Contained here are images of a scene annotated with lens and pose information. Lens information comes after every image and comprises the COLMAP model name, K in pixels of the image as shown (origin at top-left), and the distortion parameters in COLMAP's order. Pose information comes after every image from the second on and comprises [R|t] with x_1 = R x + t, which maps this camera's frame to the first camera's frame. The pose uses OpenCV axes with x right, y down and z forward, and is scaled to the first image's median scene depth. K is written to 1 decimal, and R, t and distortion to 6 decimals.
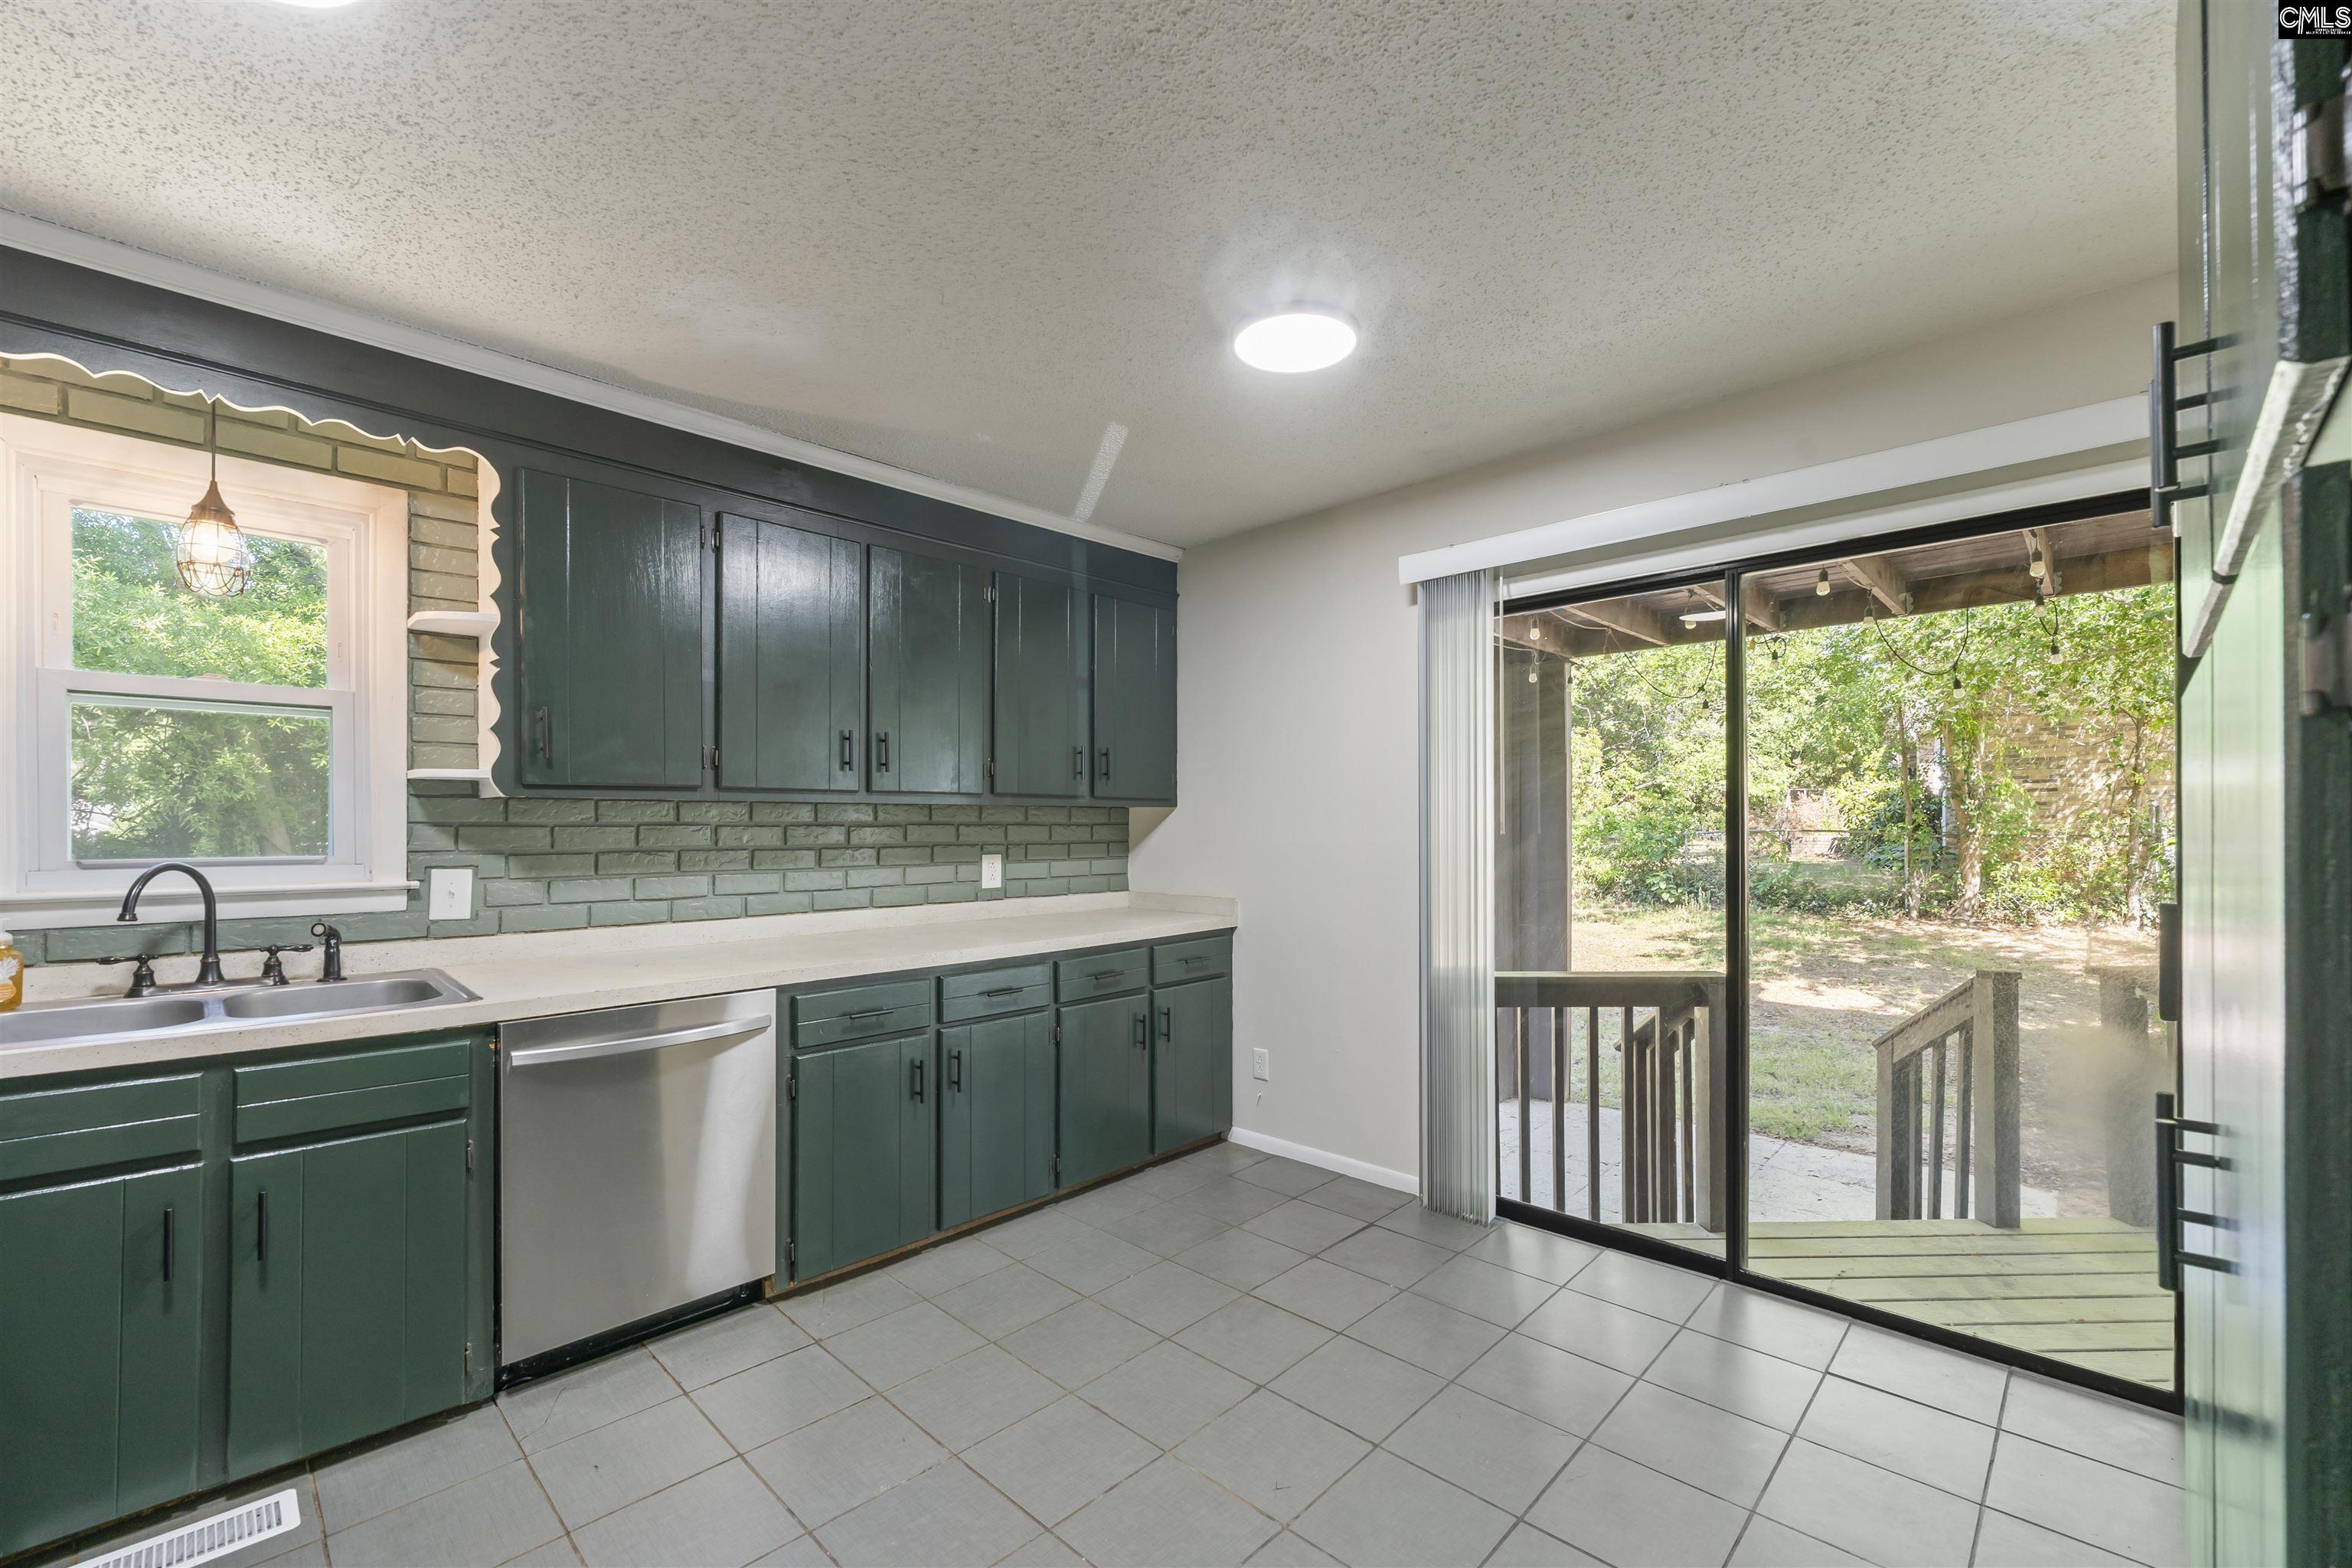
lens RADIAL K [[966.0, 0, 1180.5], [0, 966.0, 824.0], [0, 0, 1]] dist [-0.000171, -0.000480]
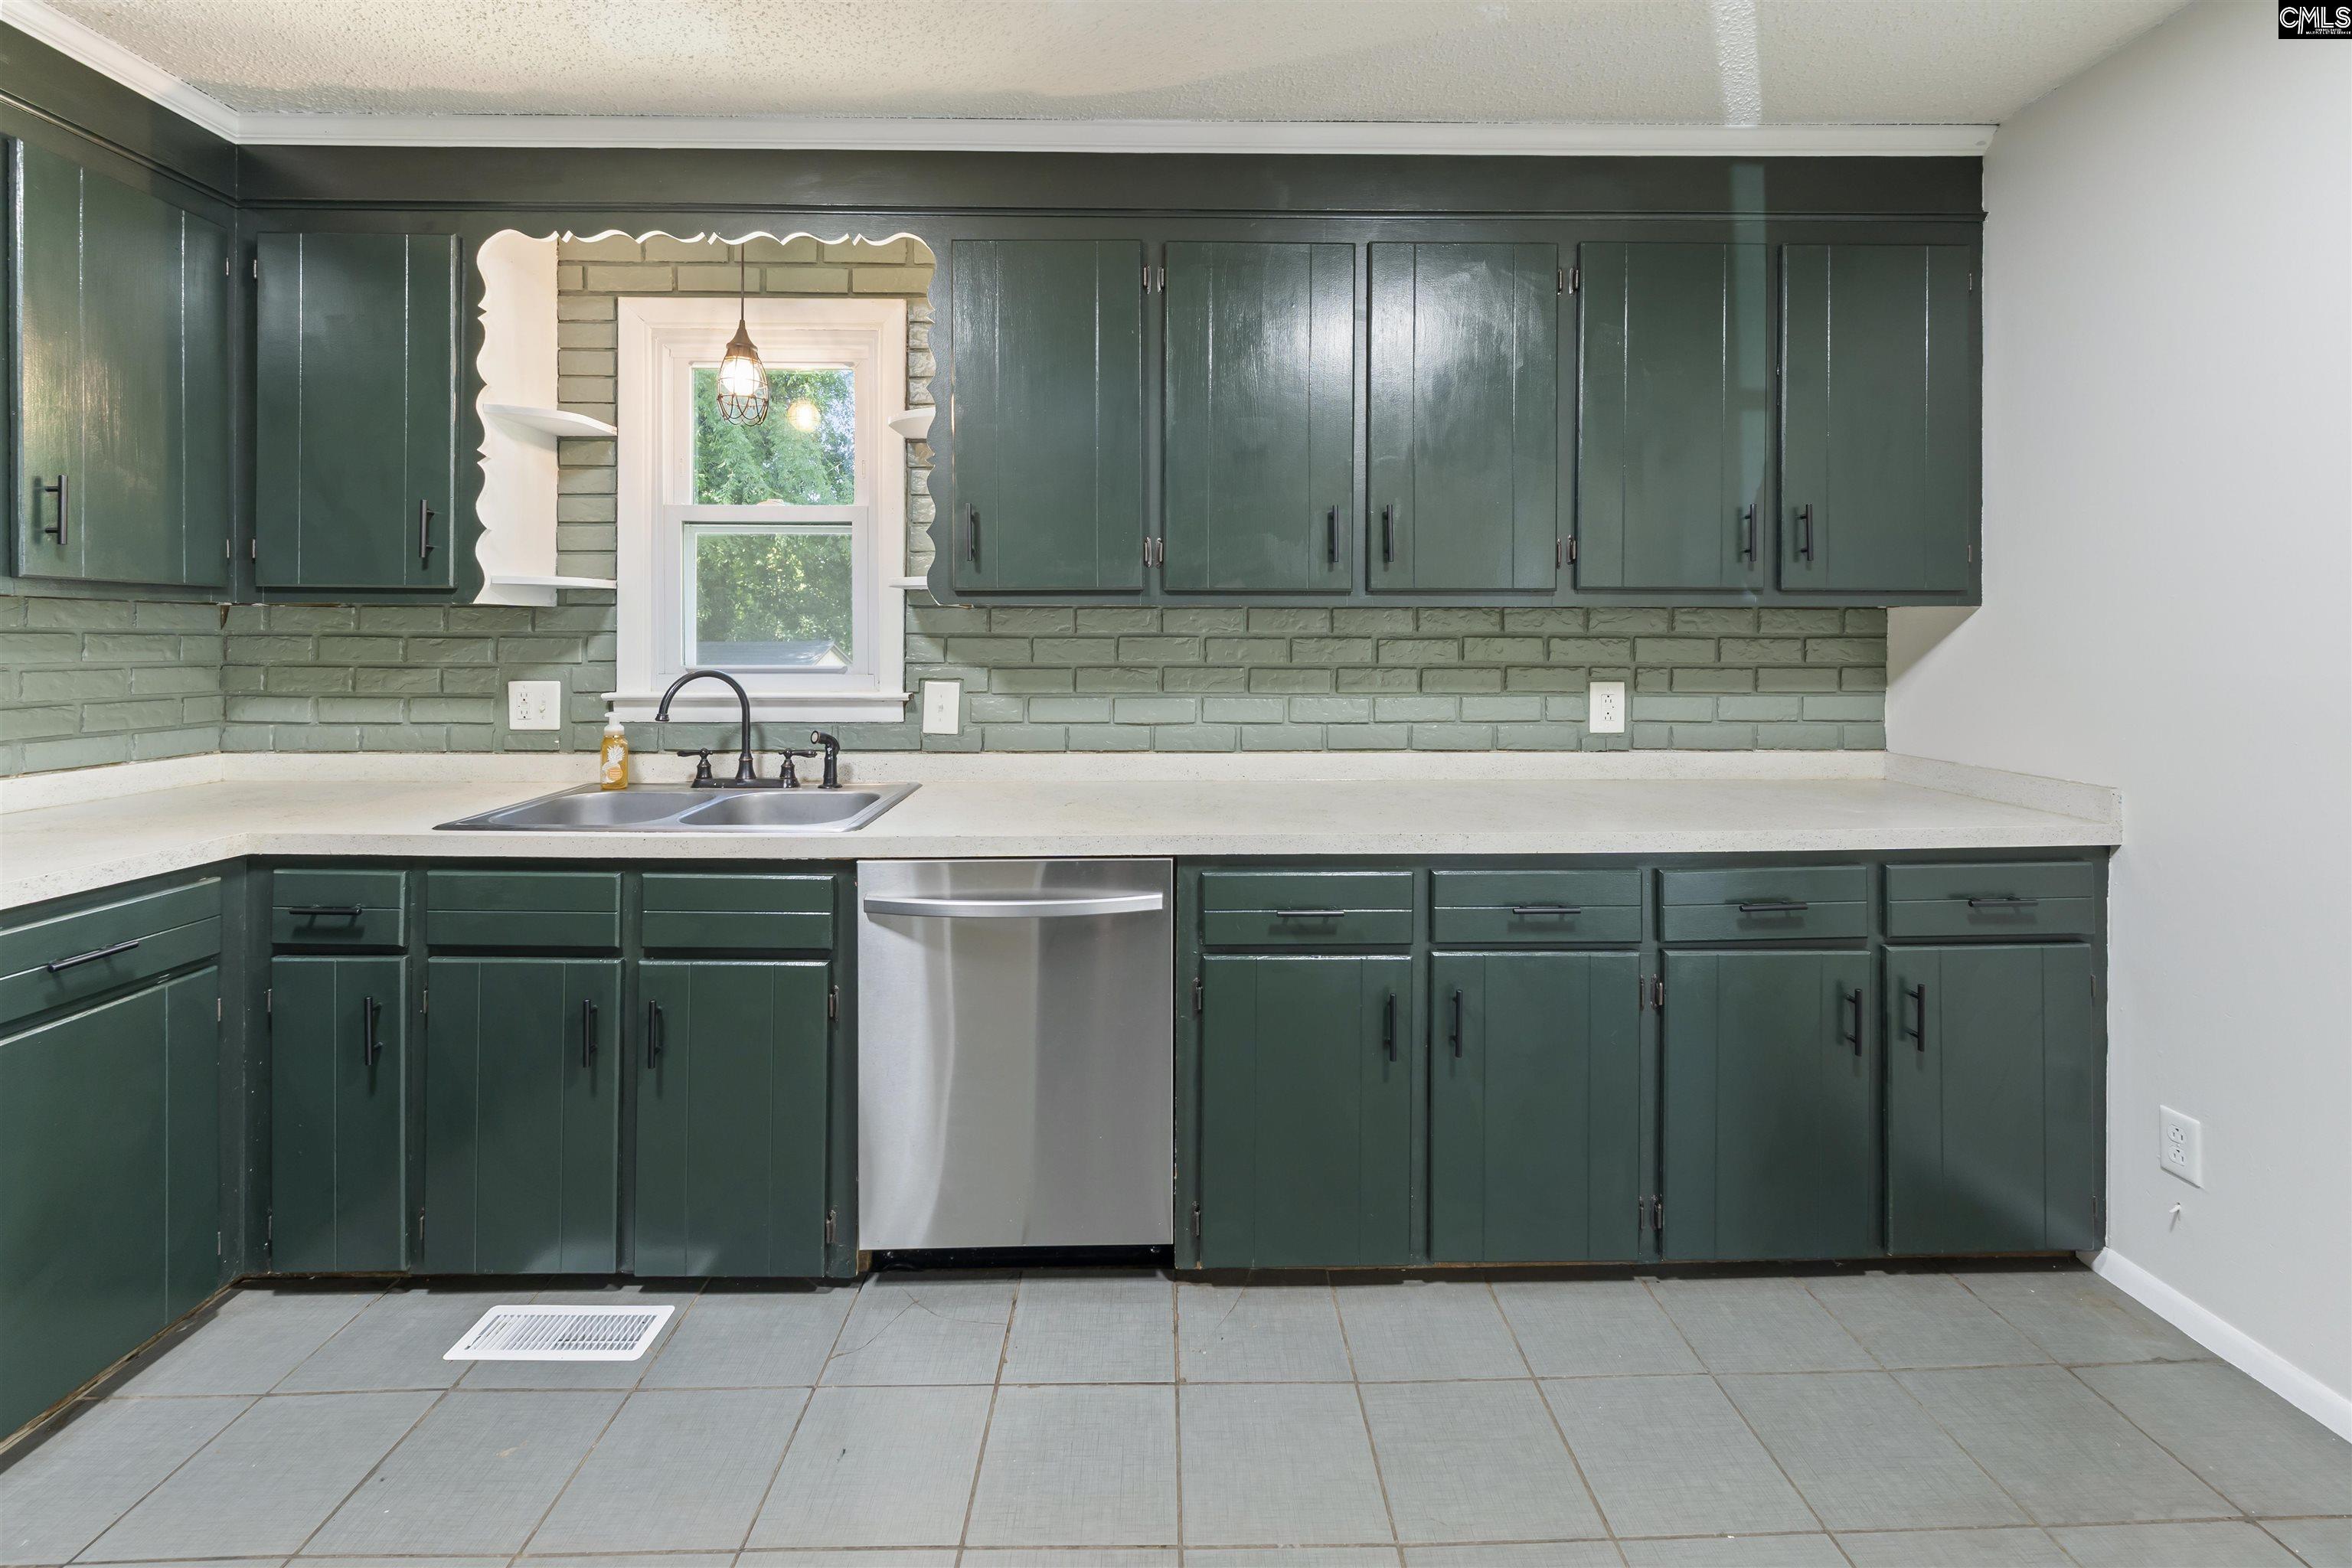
lens RADIAL K [[997.3, 0, 1185.3], [0, 997.3, 636.3], [0, 0, 1]] dist [0.000679, -0.000463]
pose [[0.707244, 0.001236, -0.706969, 0.112256], [-0.001598, 0.999999, 0.000150, 0.000531], [0.706968, 0.001023, 0.707245, 0.420168]]
